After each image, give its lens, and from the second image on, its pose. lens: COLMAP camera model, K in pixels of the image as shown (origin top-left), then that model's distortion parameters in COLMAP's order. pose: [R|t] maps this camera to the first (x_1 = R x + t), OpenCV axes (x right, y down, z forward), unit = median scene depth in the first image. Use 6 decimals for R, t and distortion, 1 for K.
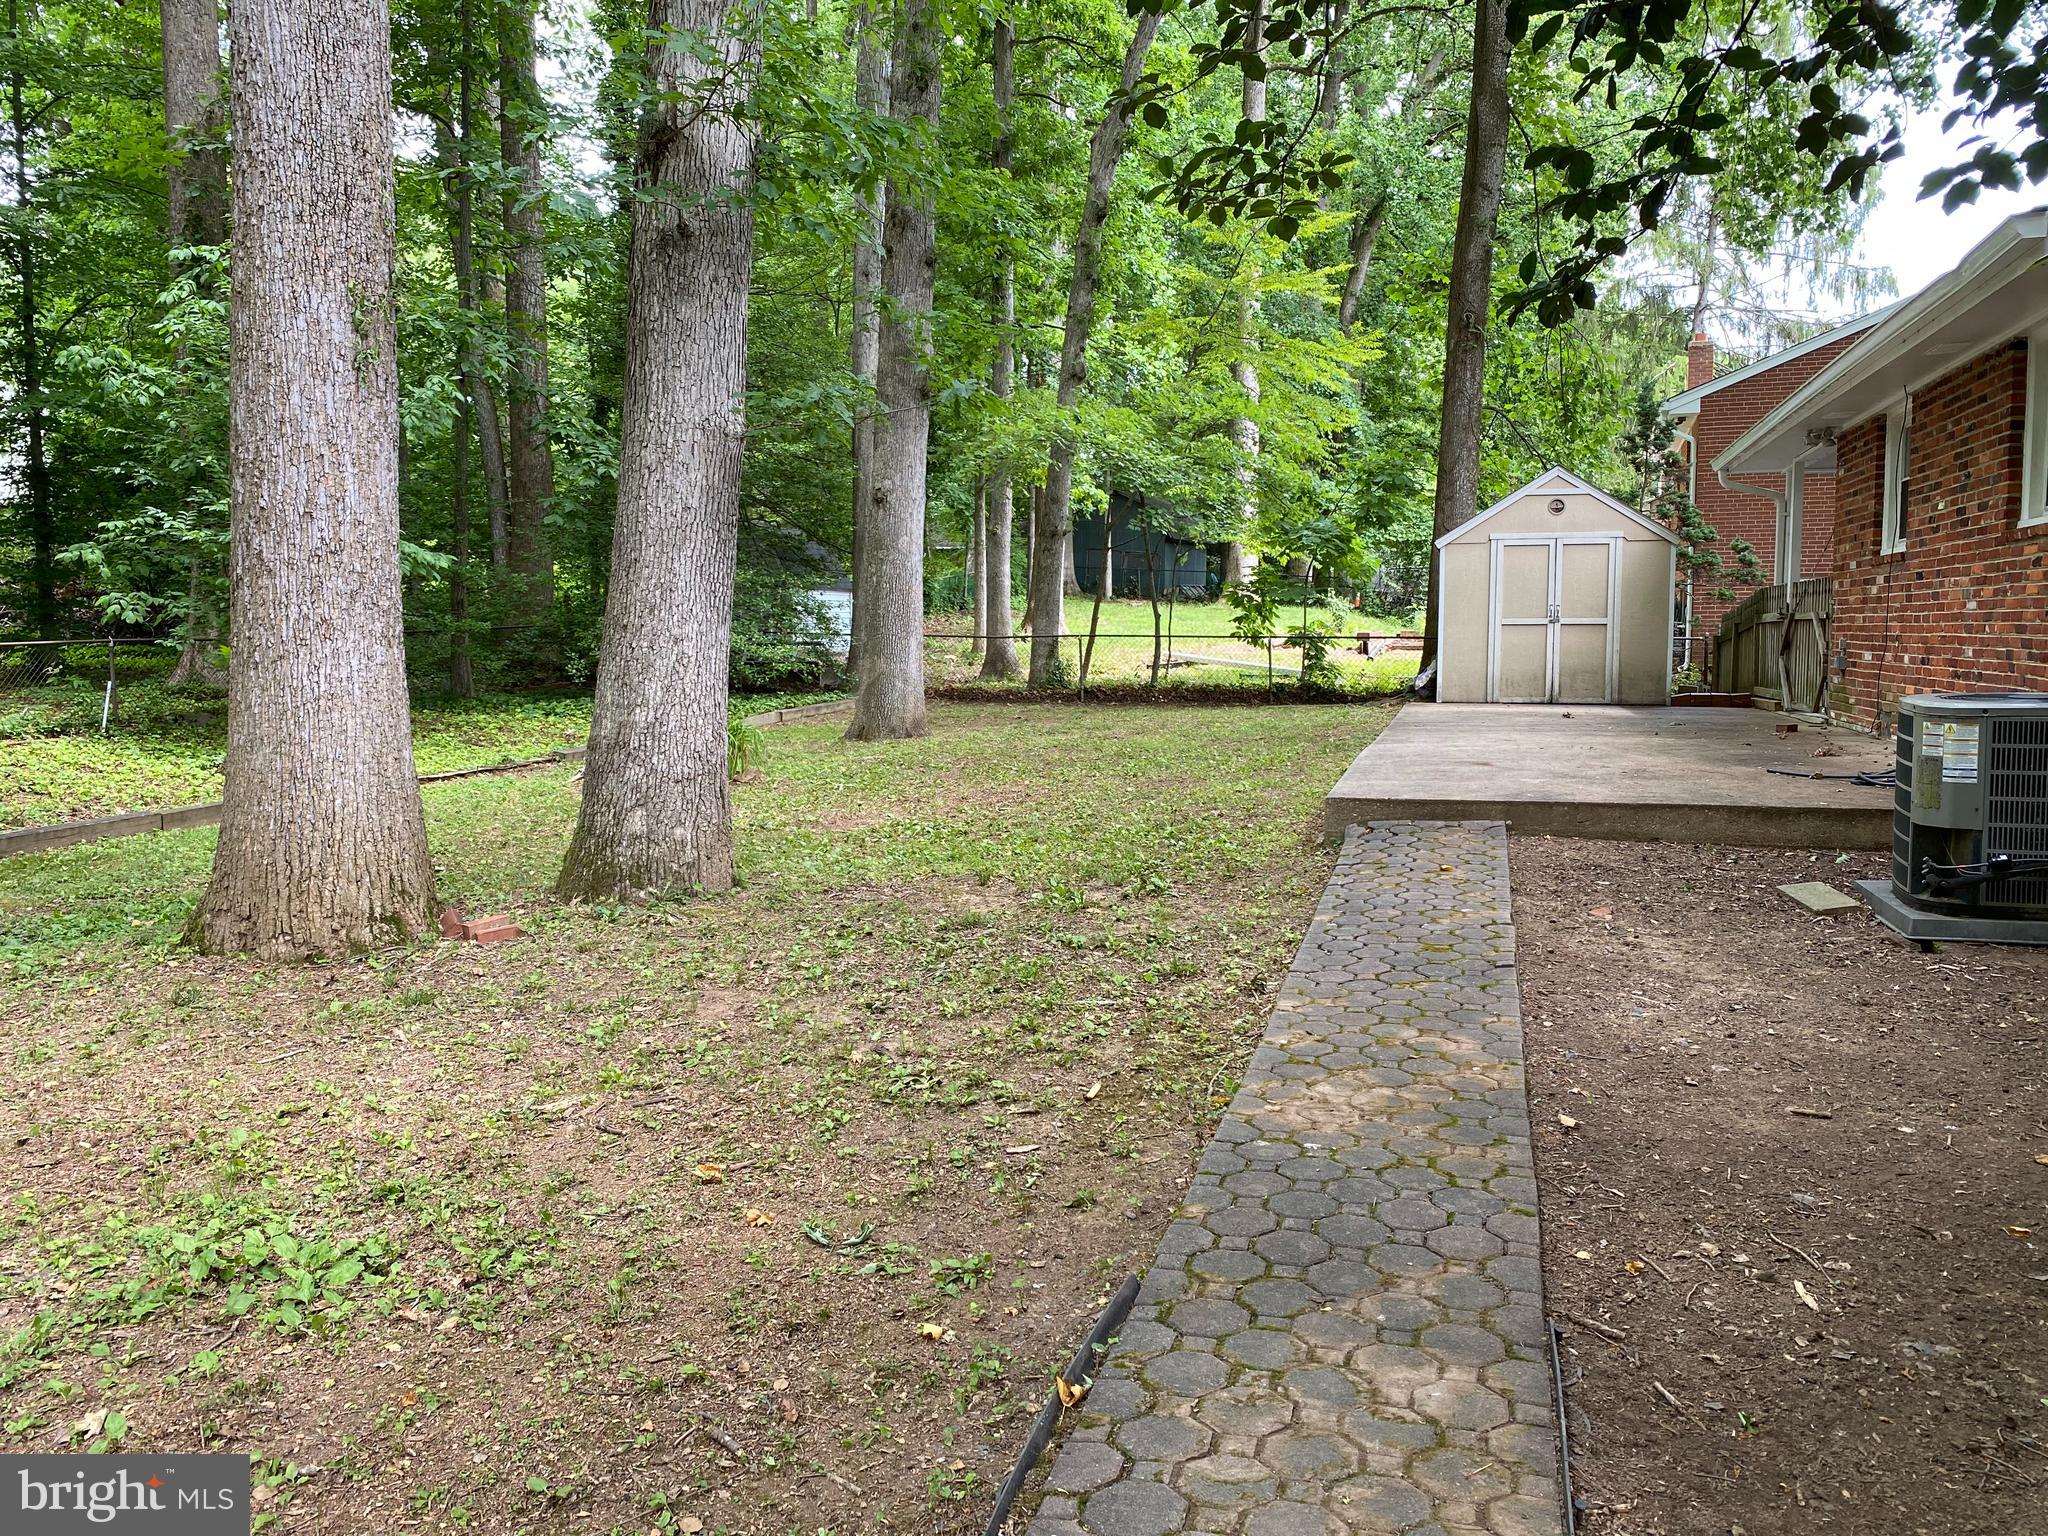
lens RADIAL K [[1565.8, 0, 1010.7], [0, 1565.8, 764.9], [0, 0, 1]] dist [0.022534, -0.042616]
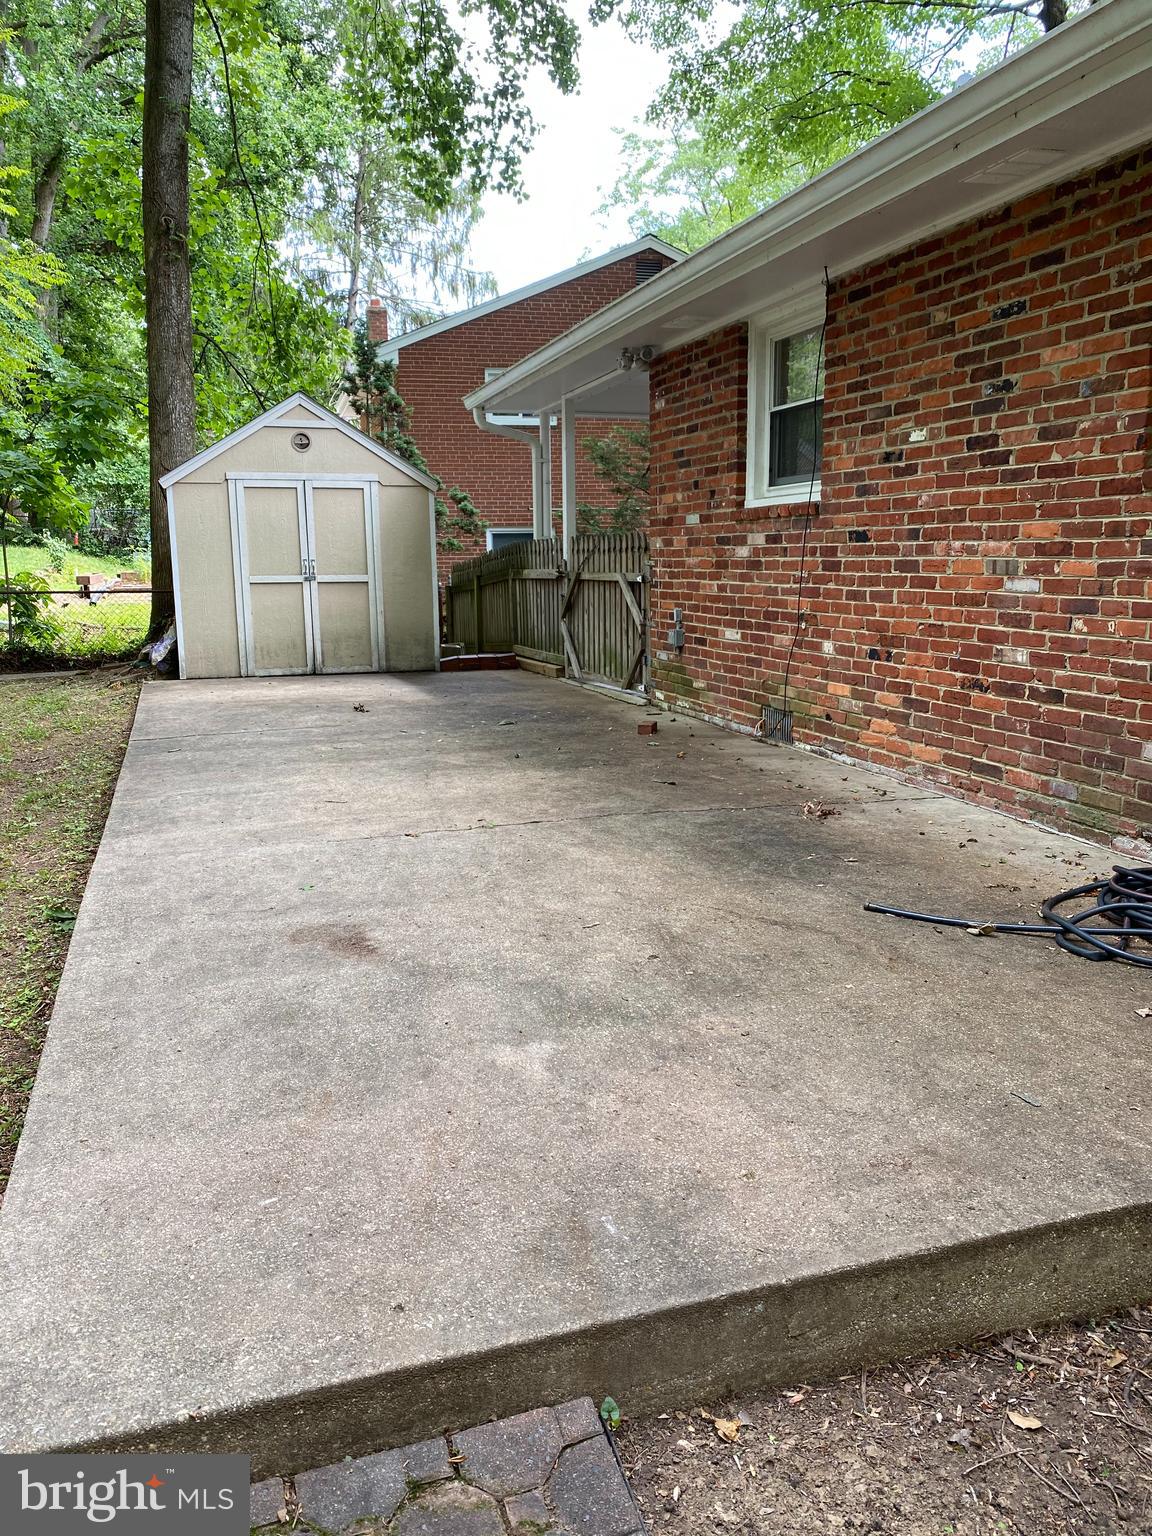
lens RADIAL K [[1174.4, 0, 563.3], [0, 1174.4, 778.5], [0, 0, 1]] dist [0.022534, -0.042616]
pose [[0.825745, -0.112044, 0.552803, 0.076787], [0.057014, 0.991632, 0.115824, -0.041234], [-0.561155, -0.064124, 0.825223, 0.317651]]
